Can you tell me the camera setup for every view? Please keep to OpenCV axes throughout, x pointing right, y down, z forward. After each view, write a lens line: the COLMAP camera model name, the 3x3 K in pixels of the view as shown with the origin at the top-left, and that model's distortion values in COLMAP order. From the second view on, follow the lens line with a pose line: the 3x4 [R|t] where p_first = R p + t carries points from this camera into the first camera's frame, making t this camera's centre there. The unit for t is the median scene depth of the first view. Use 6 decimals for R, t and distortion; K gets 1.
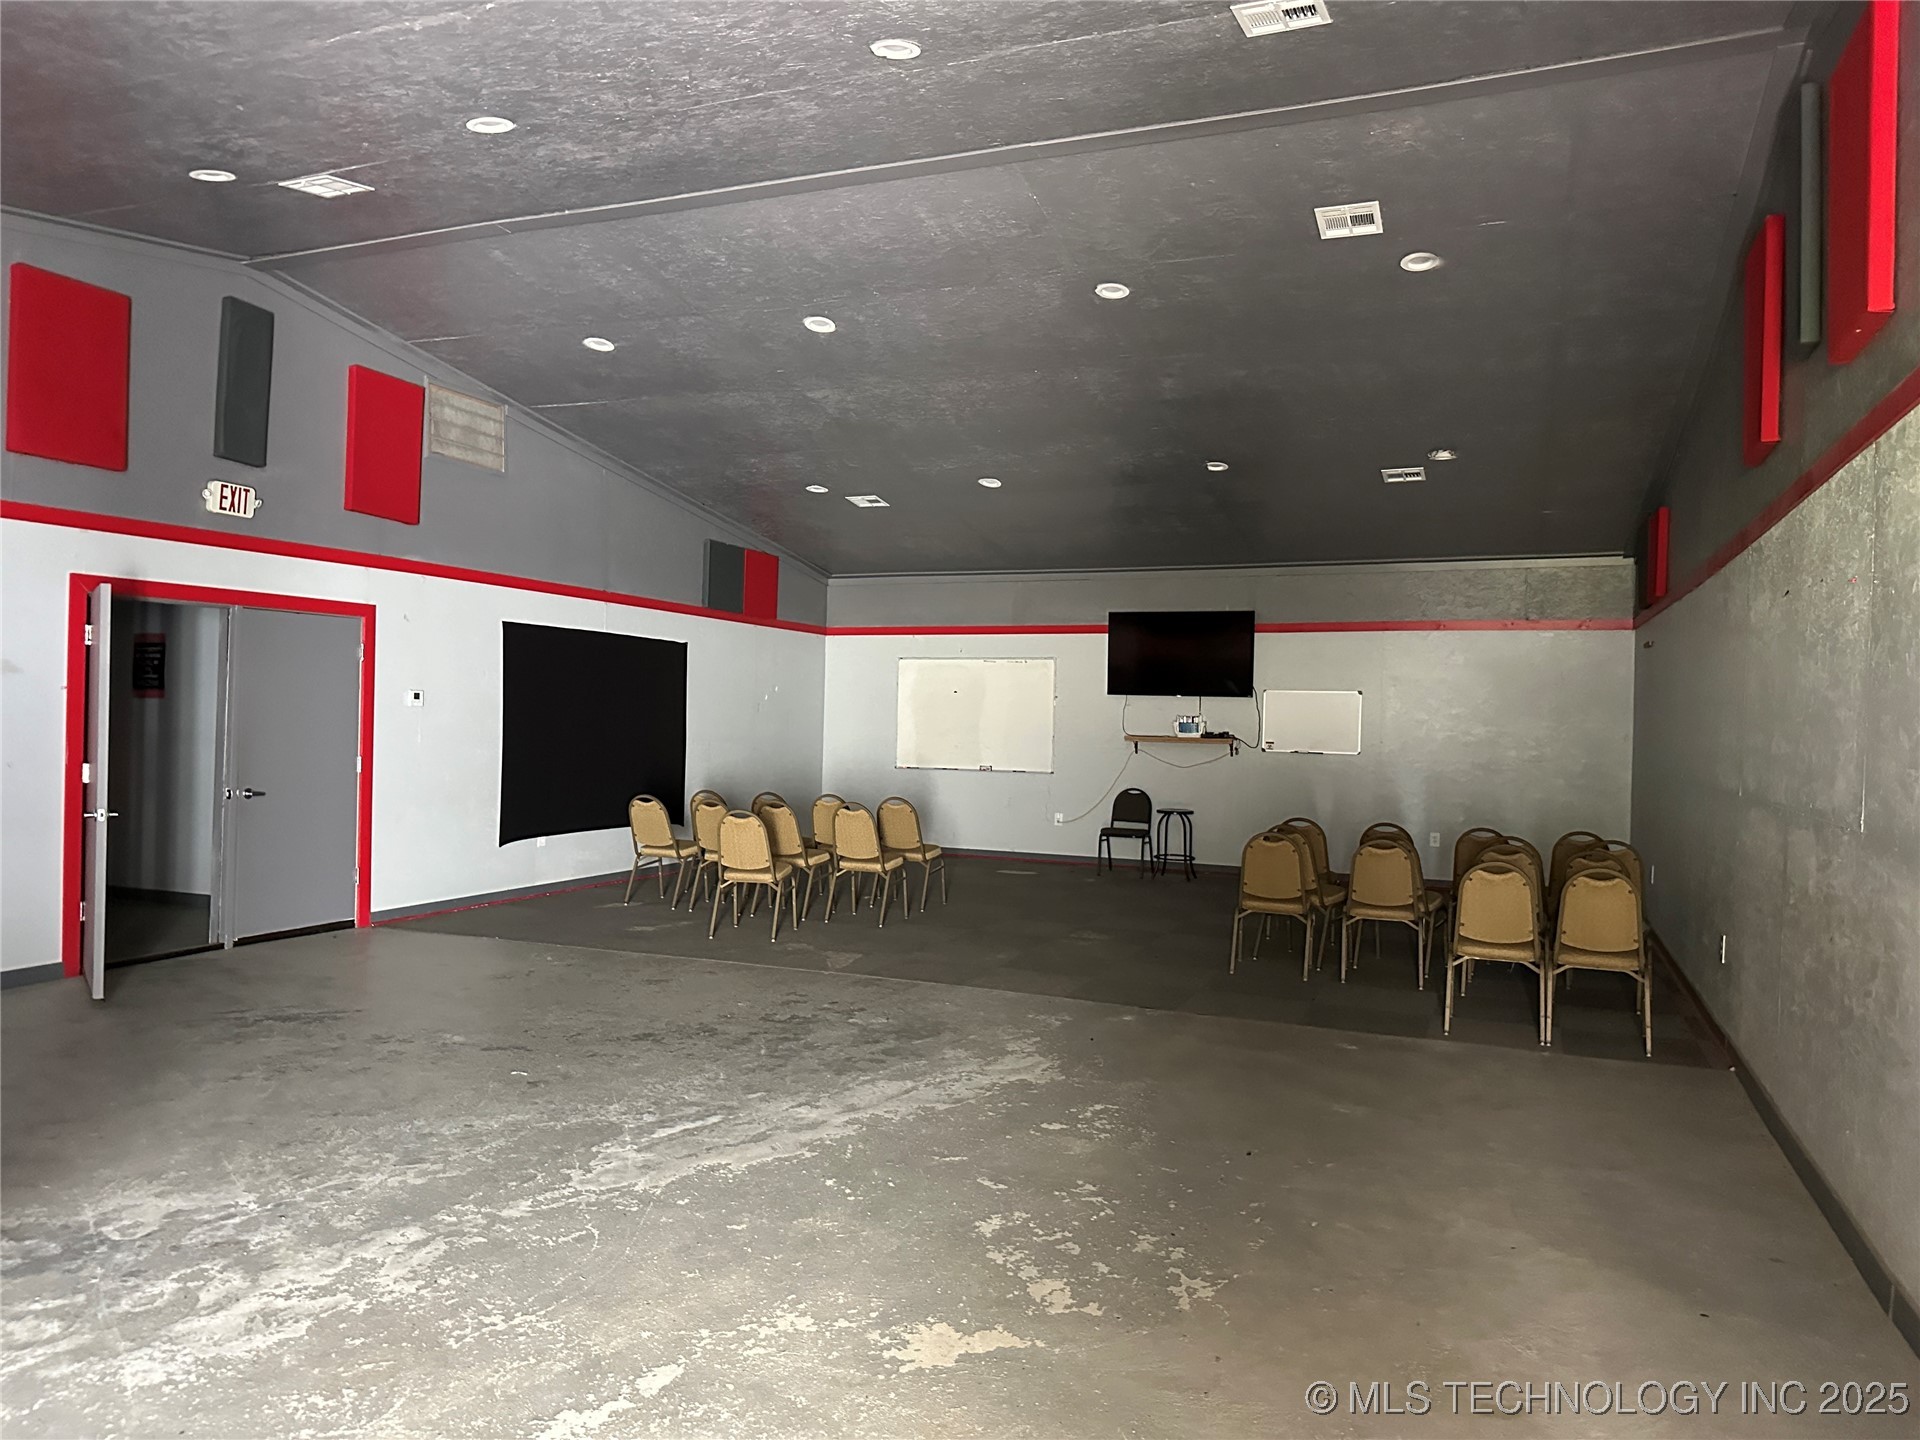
lens RADIAL K [[1329.3, 0, 959.9], [0, 1329.3, 718.9], [0, 0, 1]] dist [0.000111, -0.000015]
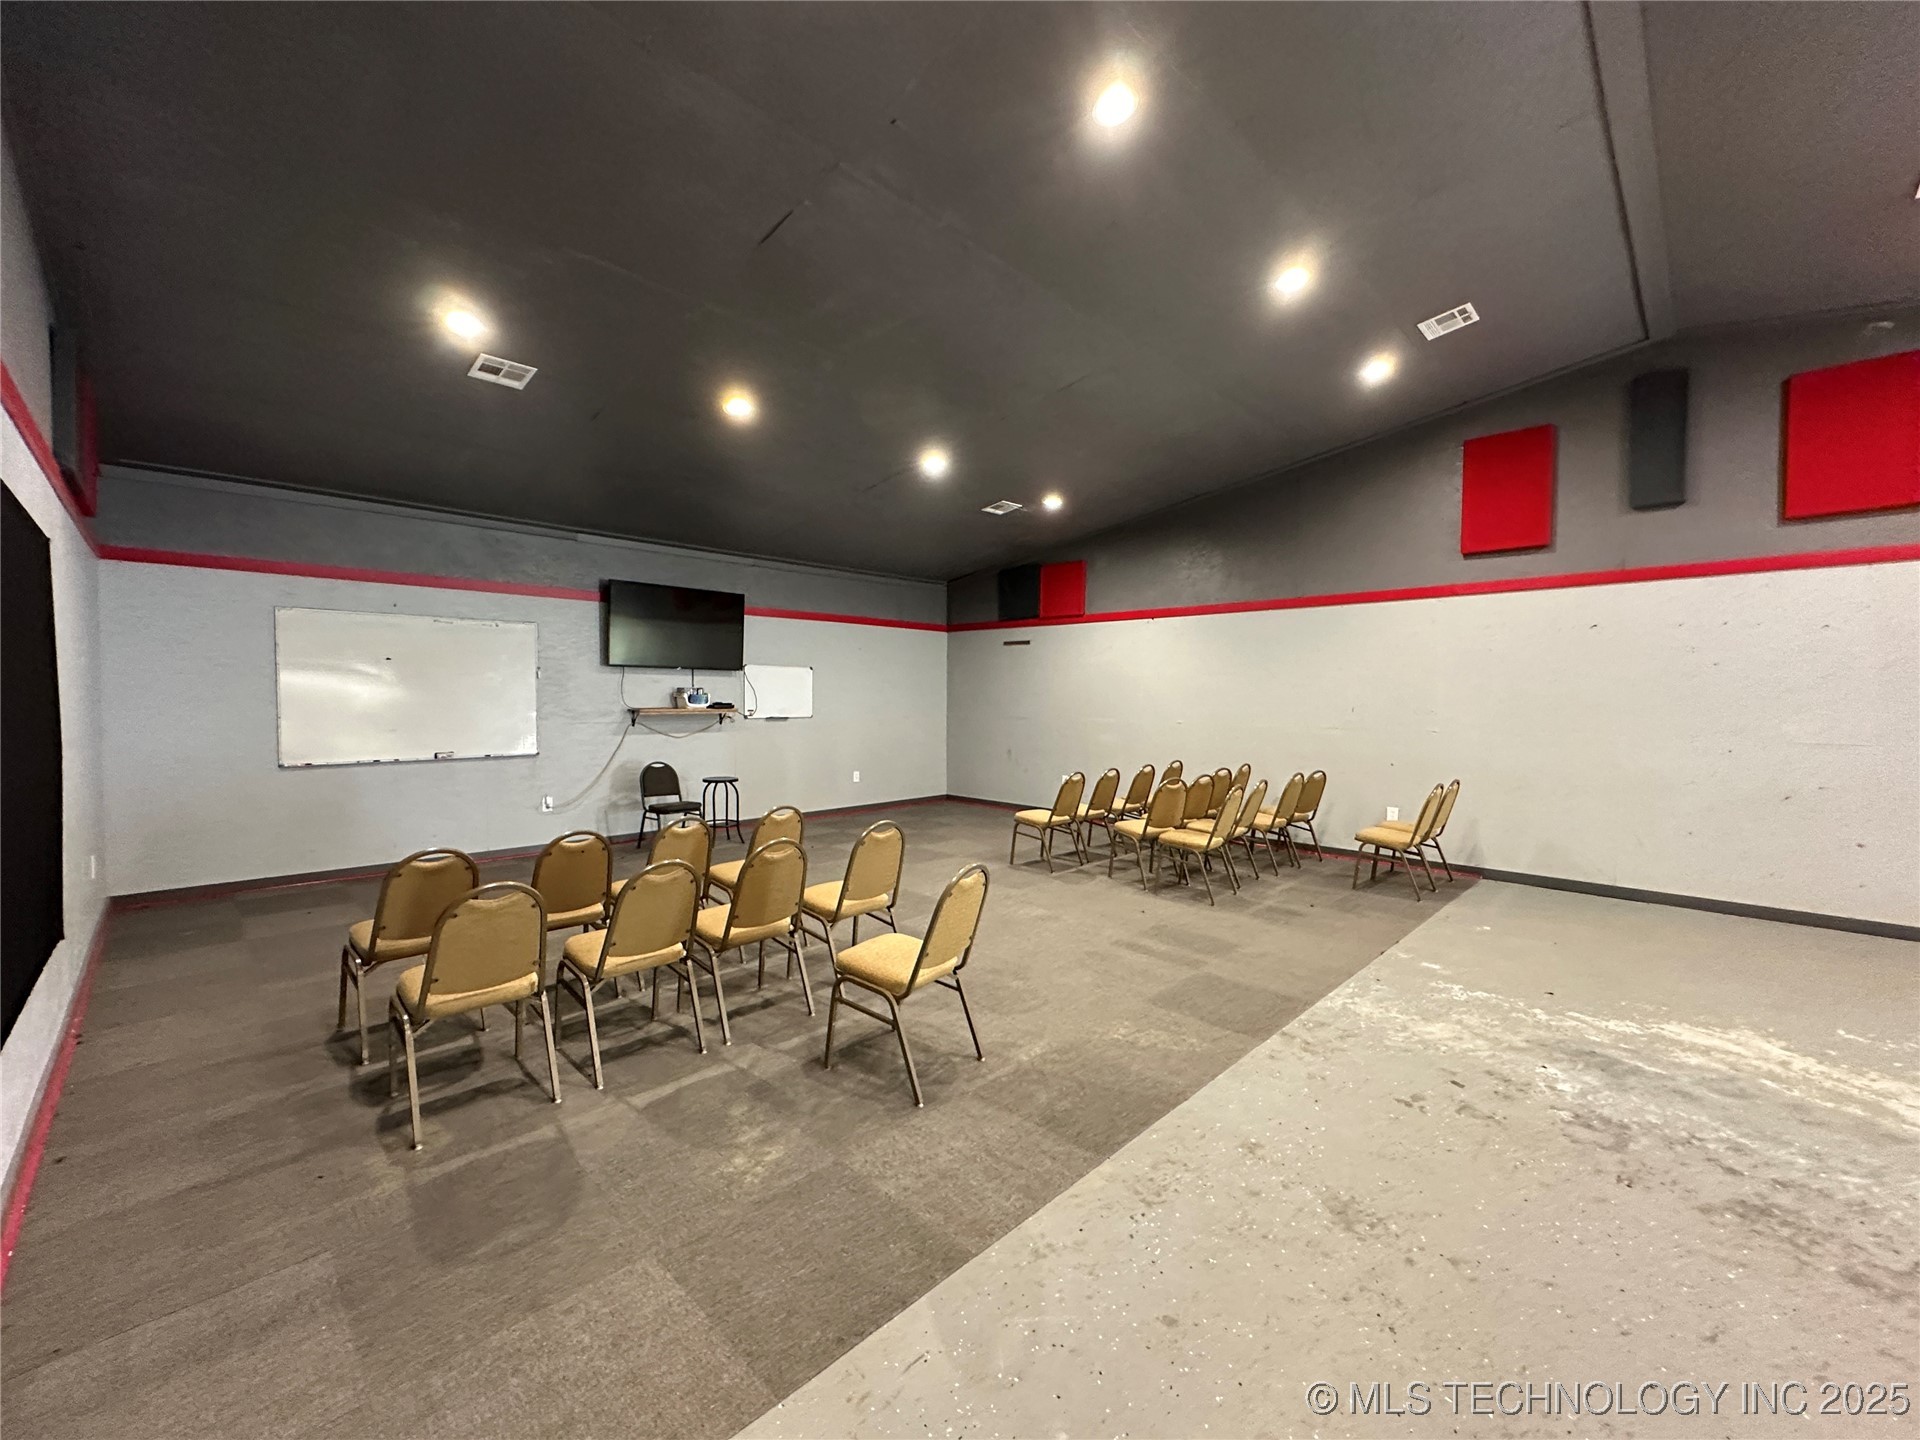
lens RADIAL K [[757.5, 0, 964.7], [0, 757.5, 718.4], [0, 0, 1]] dist [0.003694, 0.000417]
pose [[0.359615, -0.047896, 0.931871, -0.316468], [-0.003716, 0.998600, 0.052760, -0.010984], [-0.933093, -0.022436, 0.358934, 0.589274]]
